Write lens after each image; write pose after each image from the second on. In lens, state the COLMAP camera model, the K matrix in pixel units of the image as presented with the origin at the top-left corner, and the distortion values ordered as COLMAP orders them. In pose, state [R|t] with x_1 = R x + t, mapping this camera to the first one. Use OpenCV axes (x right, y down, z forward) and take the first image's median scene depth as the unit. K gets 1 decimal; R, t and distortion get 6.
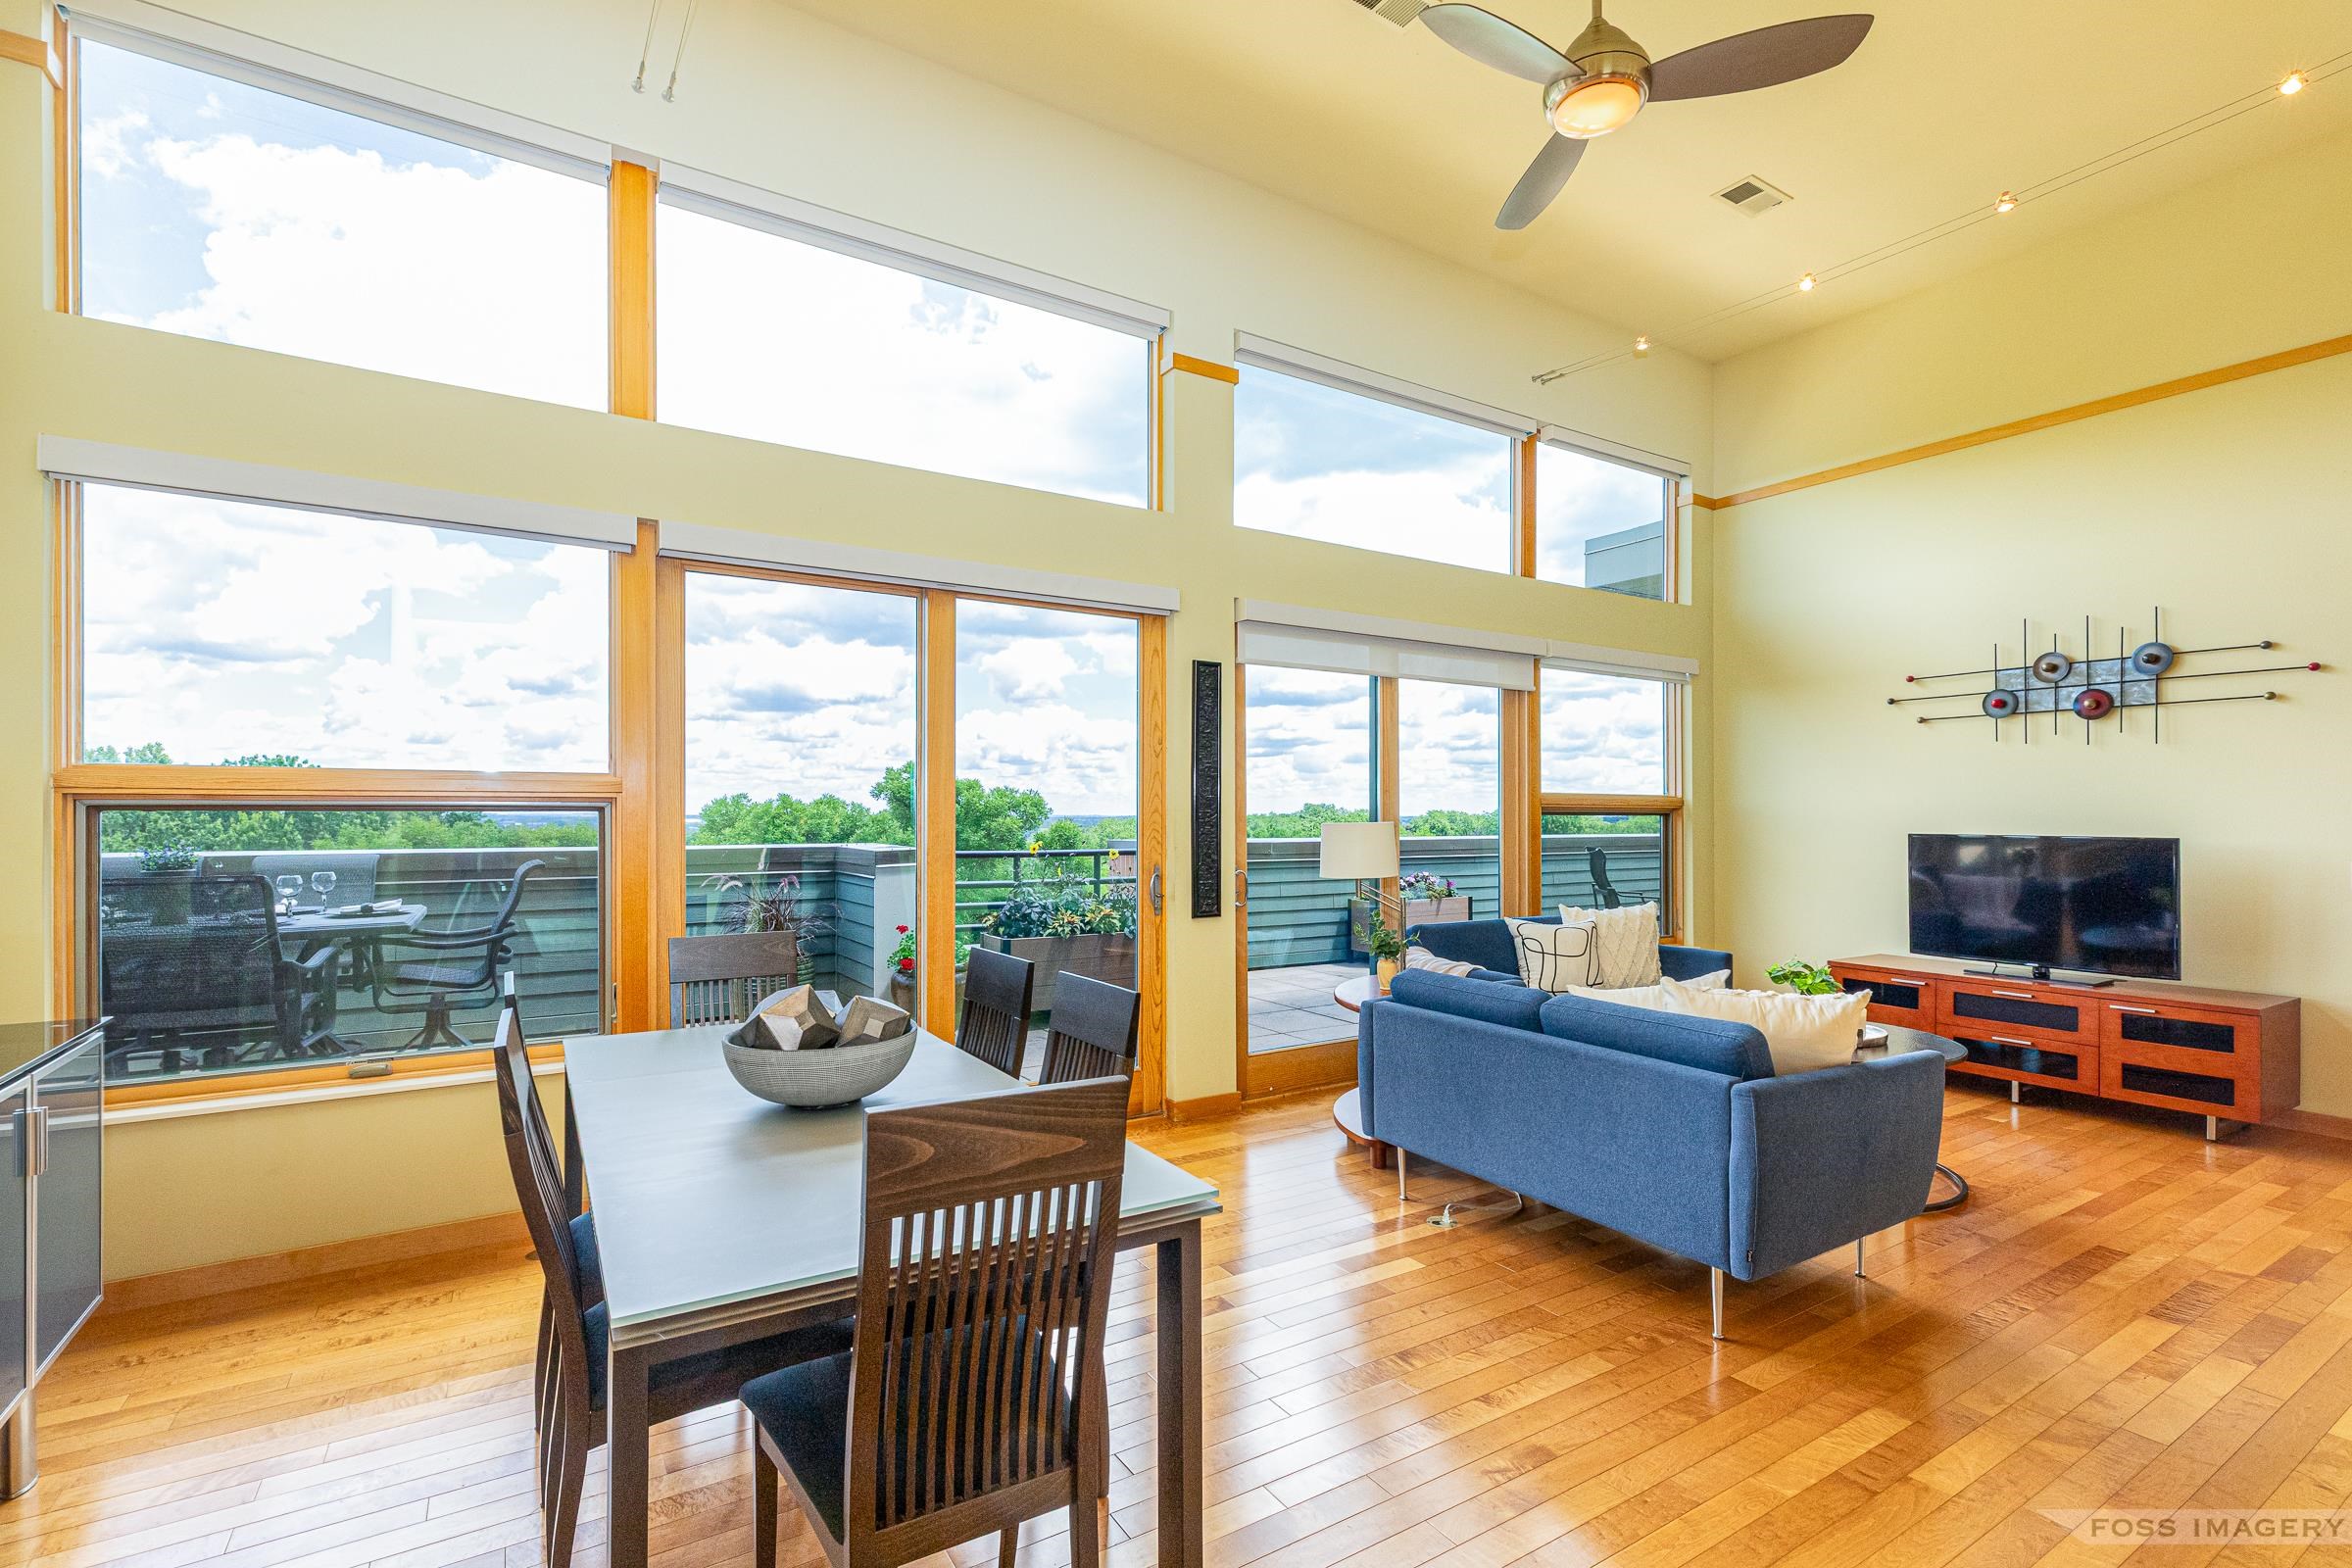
lens RADIAL K [[1070.8, 0, 1198.2], [0, 1070.8, 813.2], [0, 0, 1]] dist [0.003874, -0.000507]
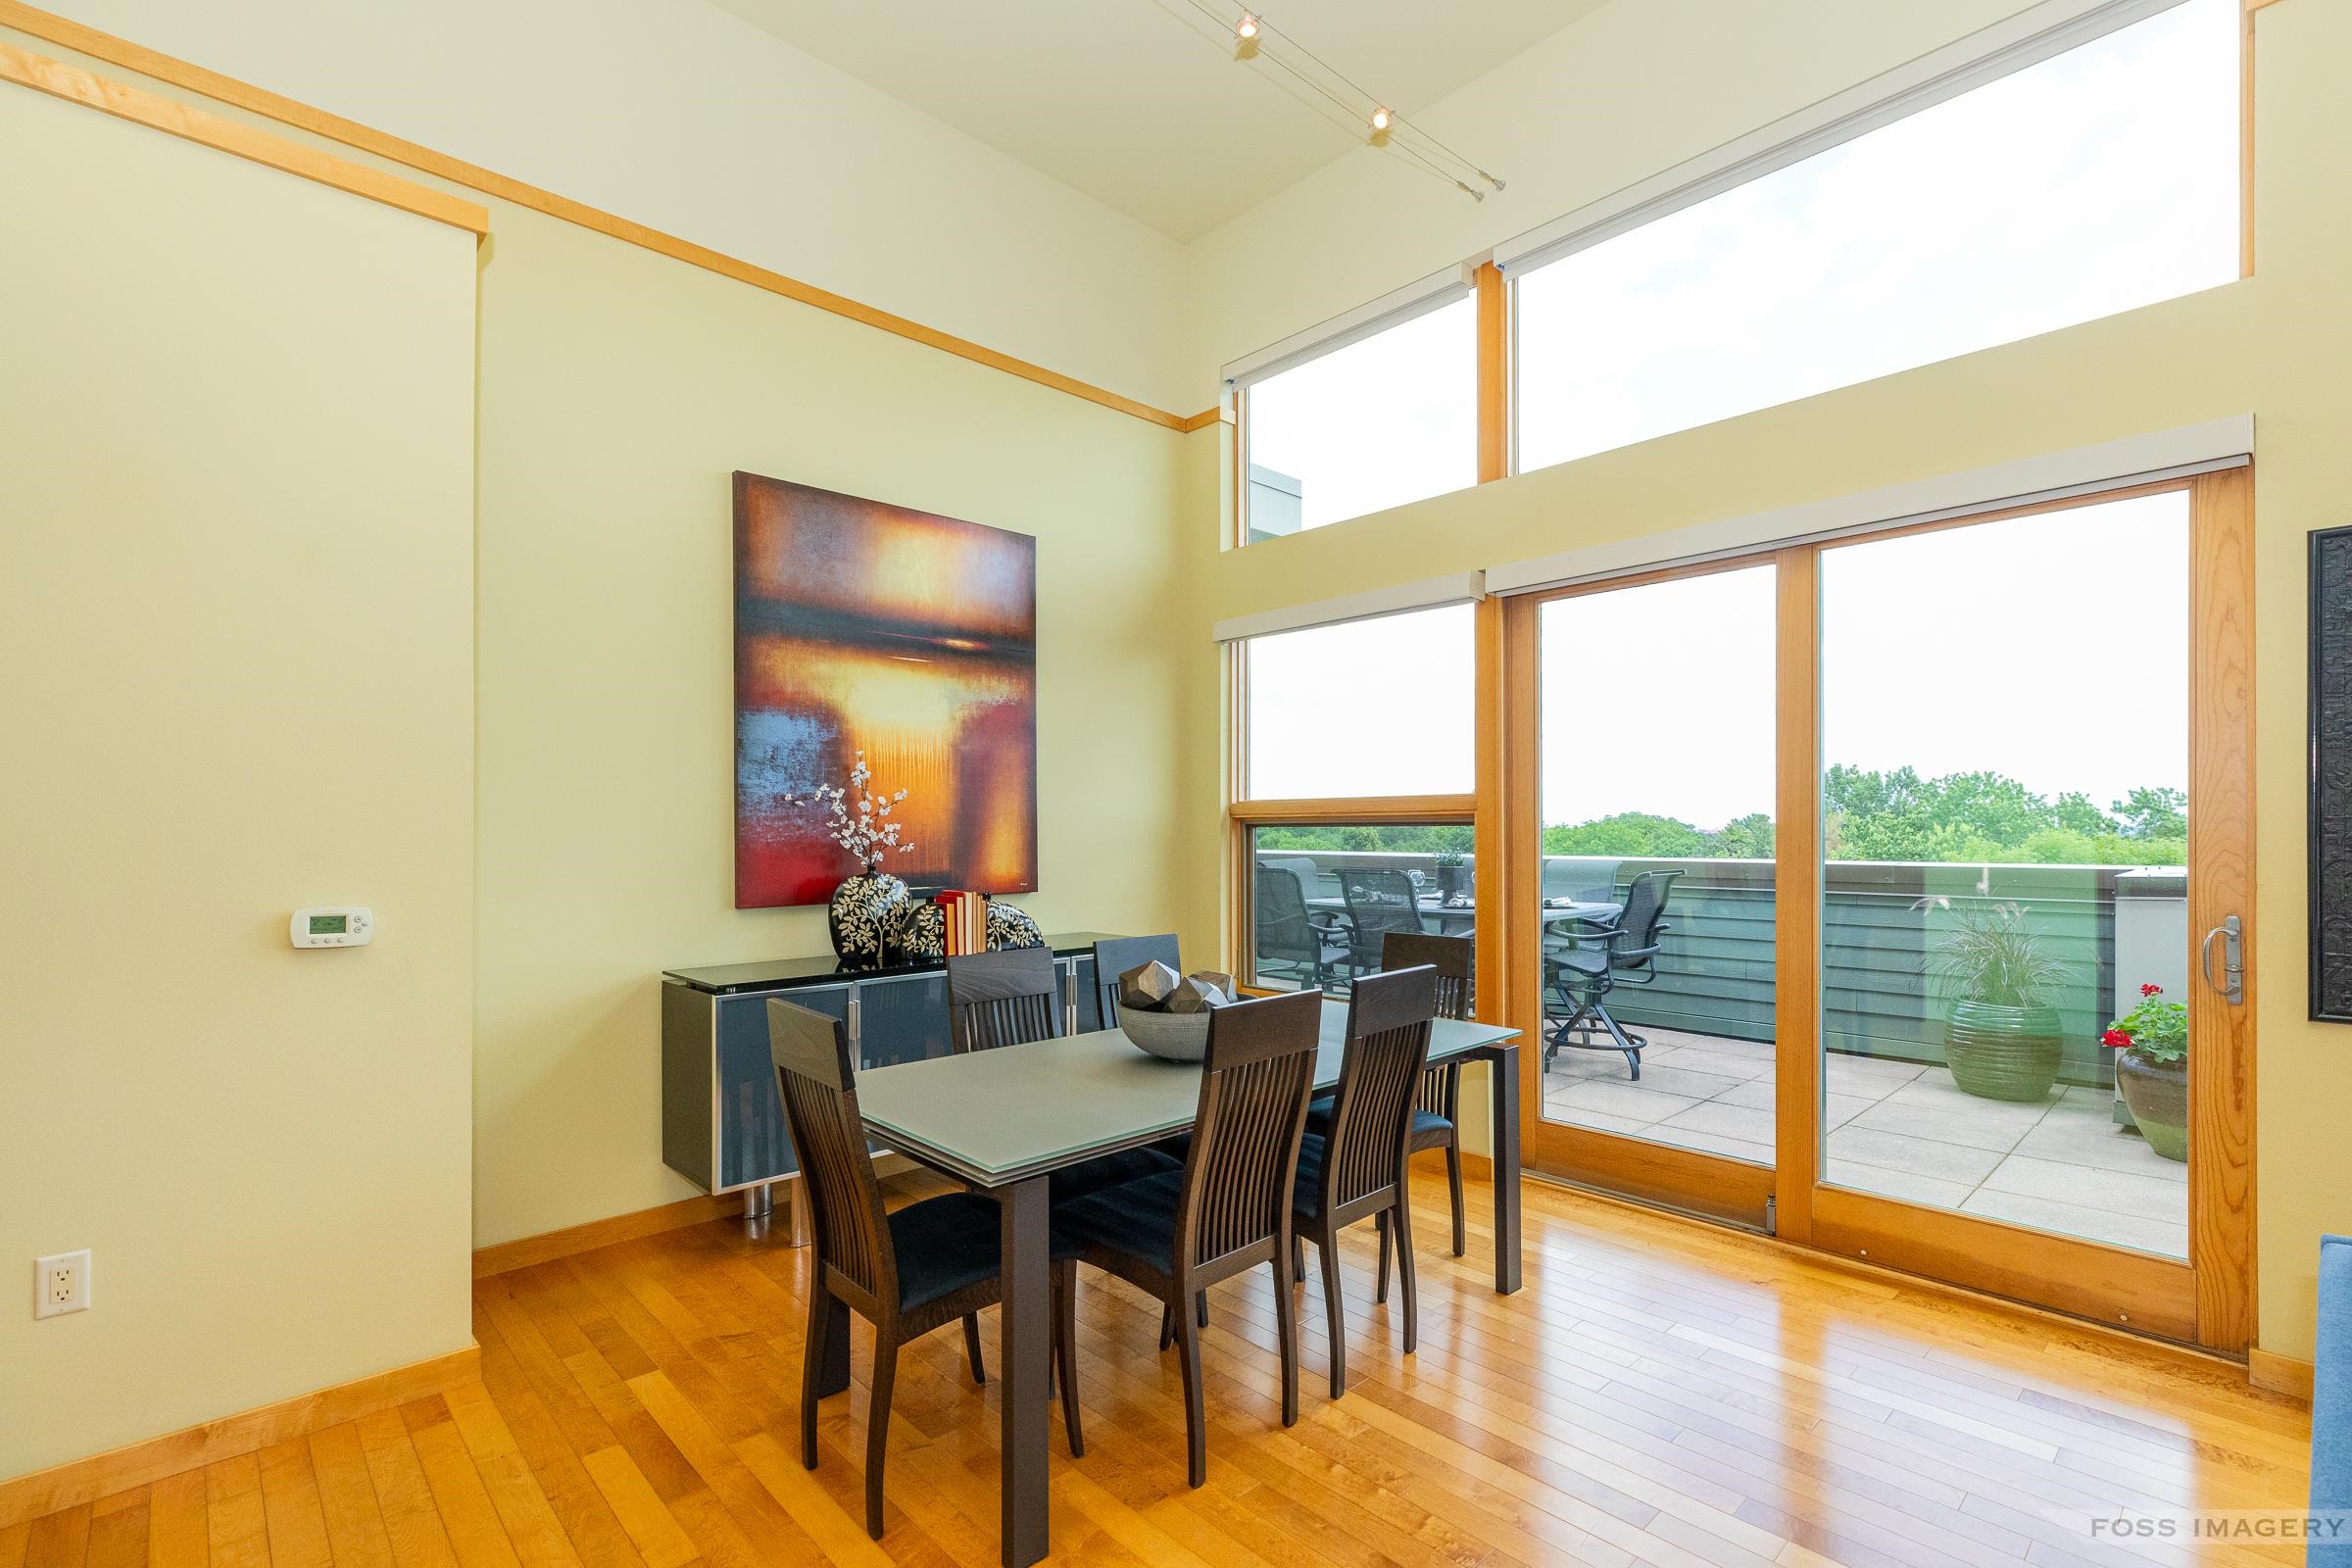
lens RADIAL K [[1070.8, 0, 1179.9], [0, 1070.8, 827.7], [0, 0, 1]] dist [0.003874, -0.000507]
pose [[0.184479, -0.002885, -0.982832, 0.380989], [0.004465, 0.999988, -0.002097, 0.001479], [0.982826, -0.004002, 0.184490, 0.326828]]
